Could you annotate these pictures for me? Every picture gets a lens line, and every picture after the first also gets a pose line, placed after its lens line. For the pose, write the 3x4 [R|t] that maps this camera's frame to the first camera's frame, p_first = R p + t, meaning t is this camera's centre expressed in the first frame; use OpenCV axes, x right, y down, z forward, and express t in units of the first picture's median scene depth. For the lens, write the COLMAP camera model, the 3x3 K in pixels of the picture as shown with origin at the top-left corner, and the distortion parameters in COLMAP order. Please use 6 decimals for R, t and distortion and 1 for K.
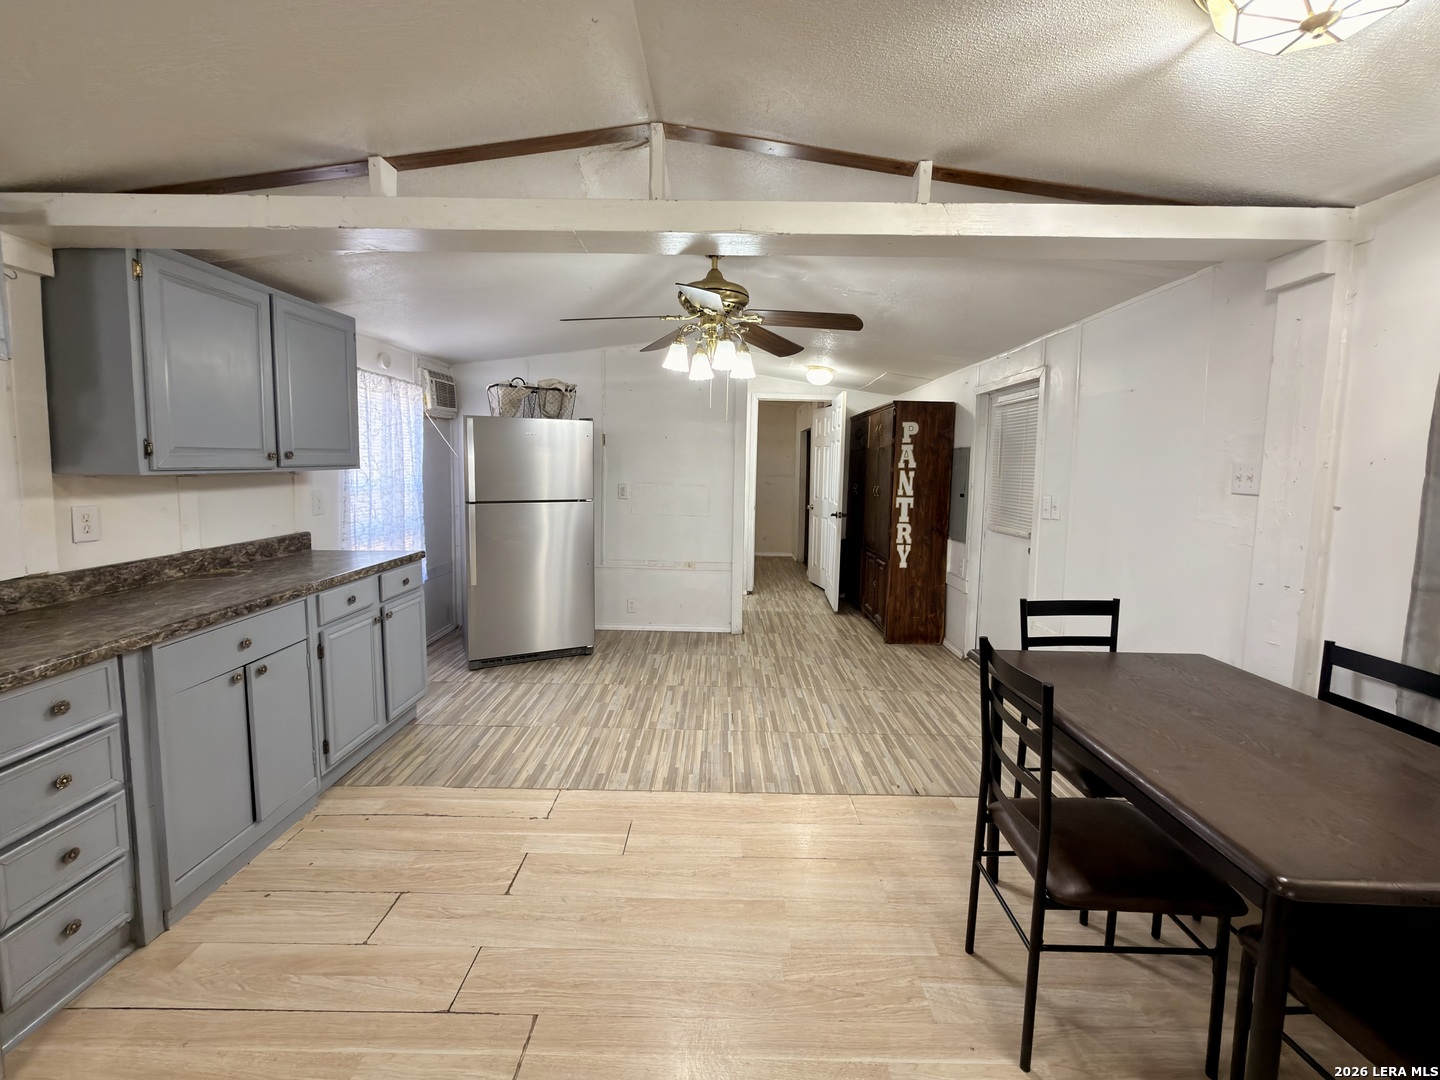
lens RADIAL K [[597.0, 0, 718.3], [0, 597.0, 513.2], [0, 0, 1]] dist [0.000120, -0.000025]
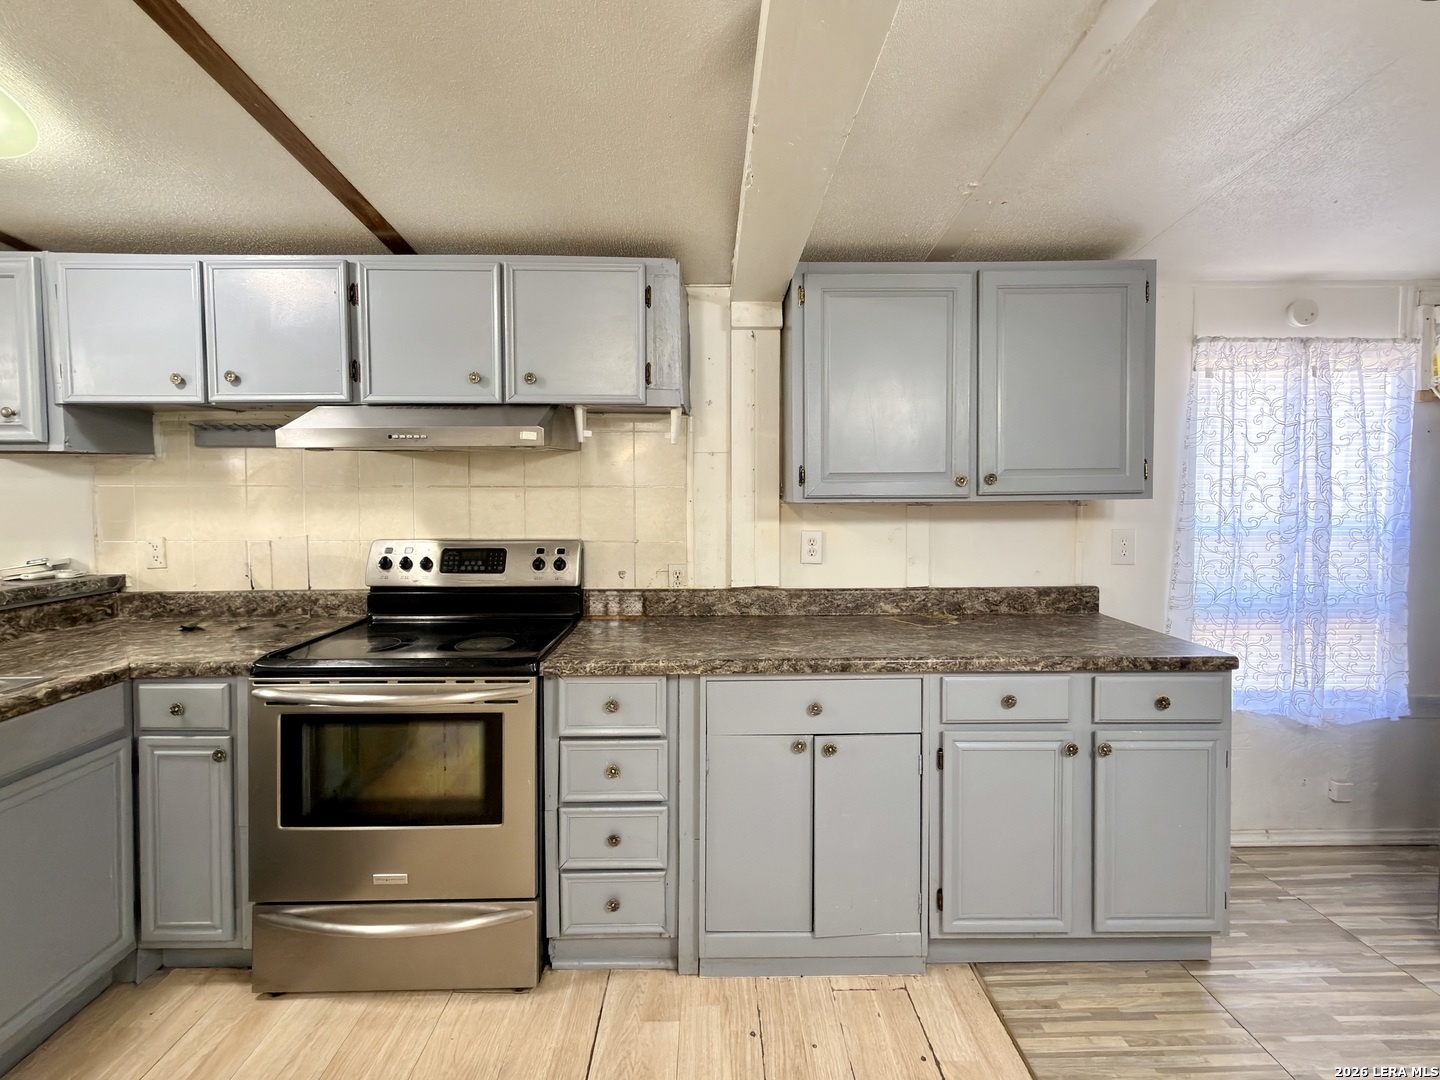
lens RADIAL K [[607.9, 0, 723.1], [0, 607.9, 505.1], [0, 0, 1]] dist [-0.000097, 0.000321]
pose [[0.025669, 0.015395, -0.999552, 0.024195], [-0.080610, 0.996657, 0.013280, -0.042912], [0.996415, 0.080233, 0.026824, 0.580347]]
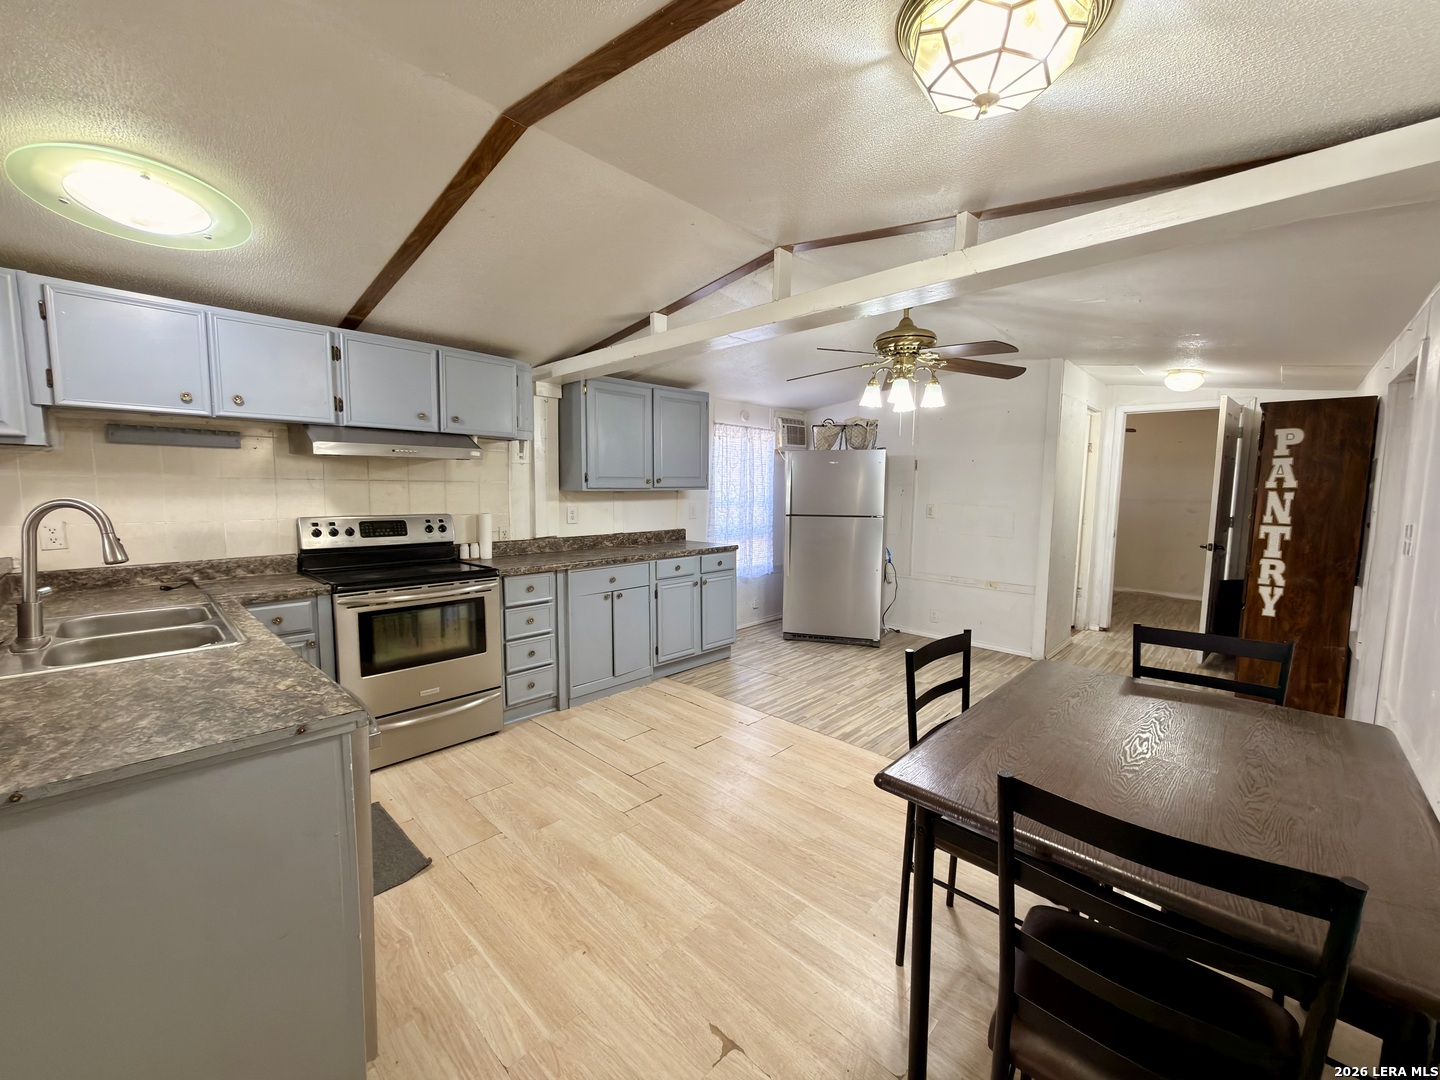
lens RADIAL K [[573.3, 0, 720.0], [0, 573.3, 540.0], [0, 0, 1]] dist [0.000116, 0.000015]
pose [[0.726308, 0.055097, -0.685158, 0.485100], [-0.054338, 0.998265, 0.022673, 0.023148], [0.685218, 0.020763, 0.728042, -0.065528]]
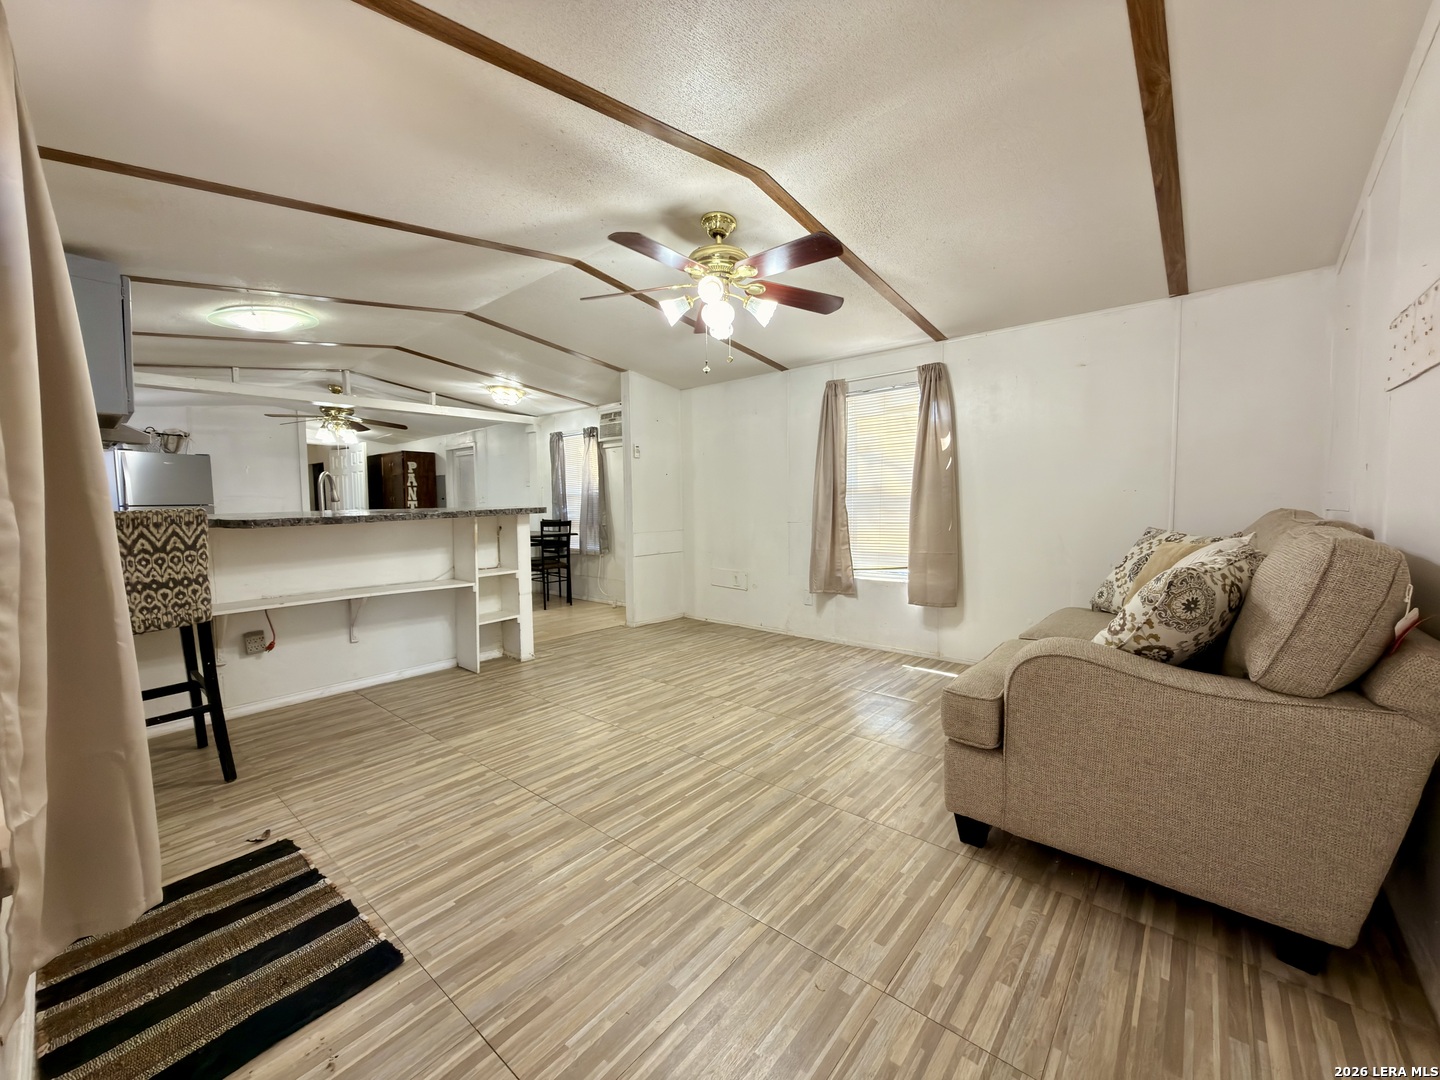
lens RADIAL K [[573.3, 0, 720.0], [0, 573.3, 540.0], [0, 0, 1]] dist [0.000116, 0.000015]
pose [[0.644666, -0.074805, 0.760796, -0.748663], [0.083221, 0.996154, 0.027429, 0.210600], [-0.759921, 0.045632, 0.648411, -1.526653]]
